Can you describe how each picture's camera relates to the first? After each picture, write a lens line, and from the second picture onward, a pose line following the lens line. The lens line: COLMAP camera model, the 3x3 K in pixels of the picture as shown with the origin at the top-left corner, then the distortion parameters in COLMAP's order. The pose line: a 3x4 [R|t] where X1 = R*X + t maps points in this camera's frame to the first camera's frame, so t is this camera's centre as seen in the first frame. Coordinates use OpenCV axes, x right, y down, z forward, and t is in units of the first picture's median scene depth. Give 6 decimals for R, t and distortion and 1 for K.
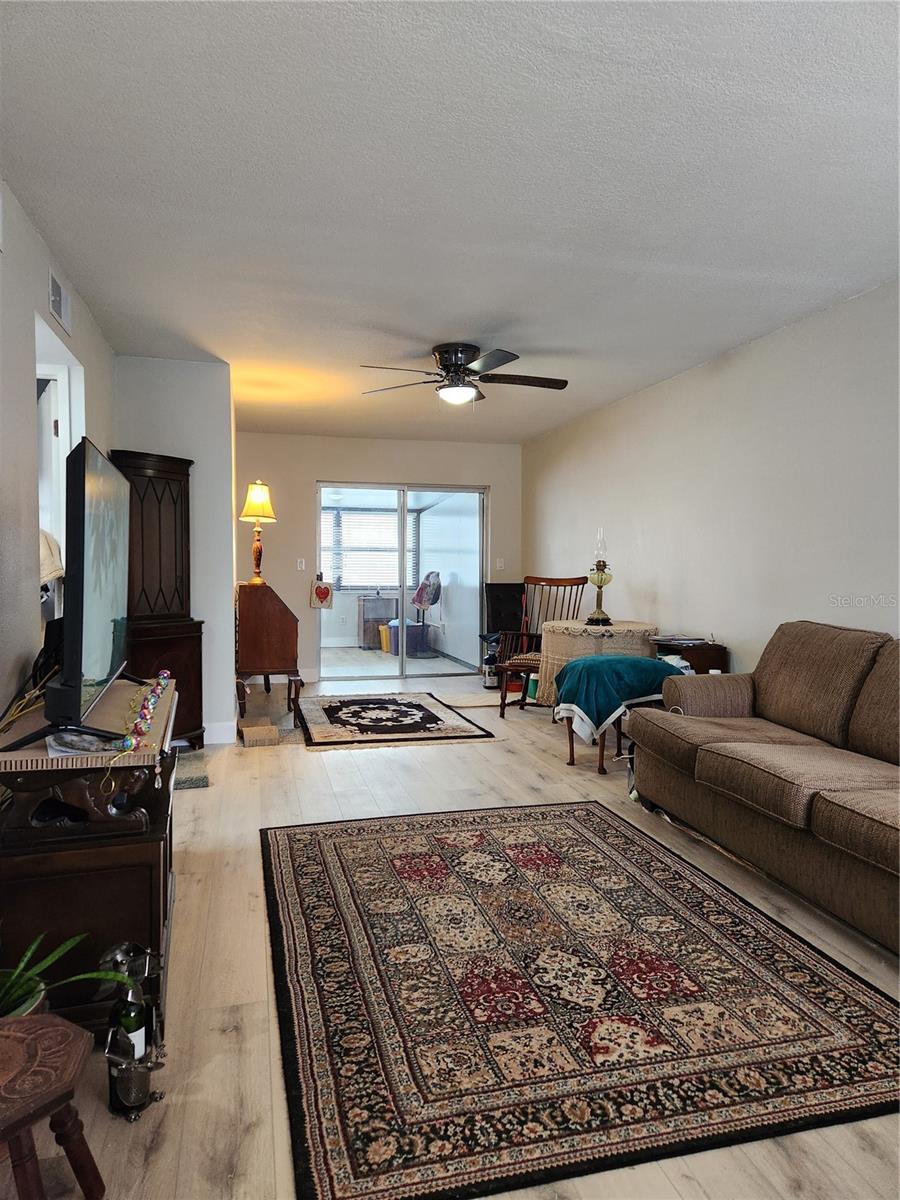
lens RADIAL K [[805.2, 0, 453.5], [0, 805.2, 598.9], [0, 0, 1]] dist [0.036165, -0.017866]
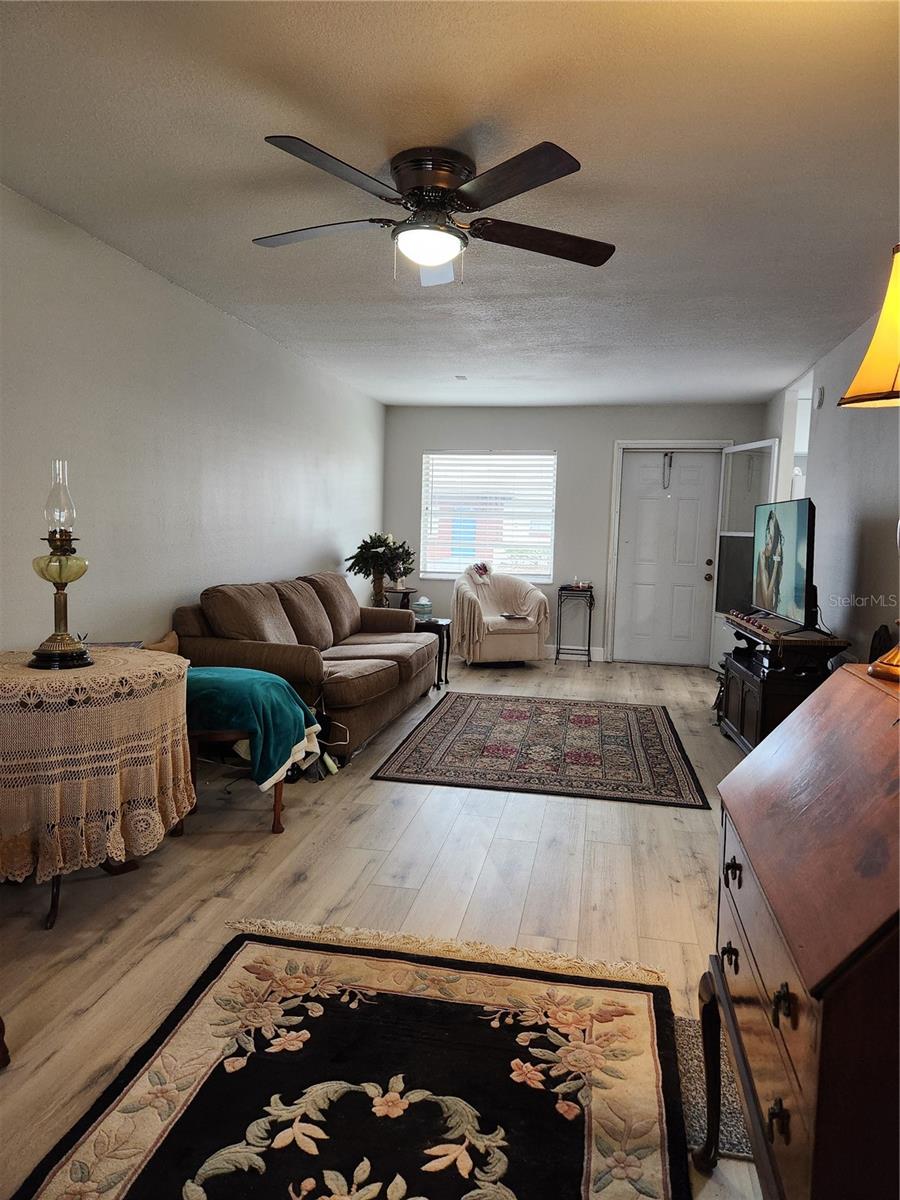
lens RADIAL K [[805.2, 0, 451.6], [0, 805.2, 599.2], [0, 0, 1]] dist [0.036165, -0.017866]
pose [[-0.906497, -0.069698, 0.416419, -0.369306], [-0.016223, 0.991302, 0.130602, -0.118425], [-0.421899, 0.111635, -0.899744, 2.148543]]
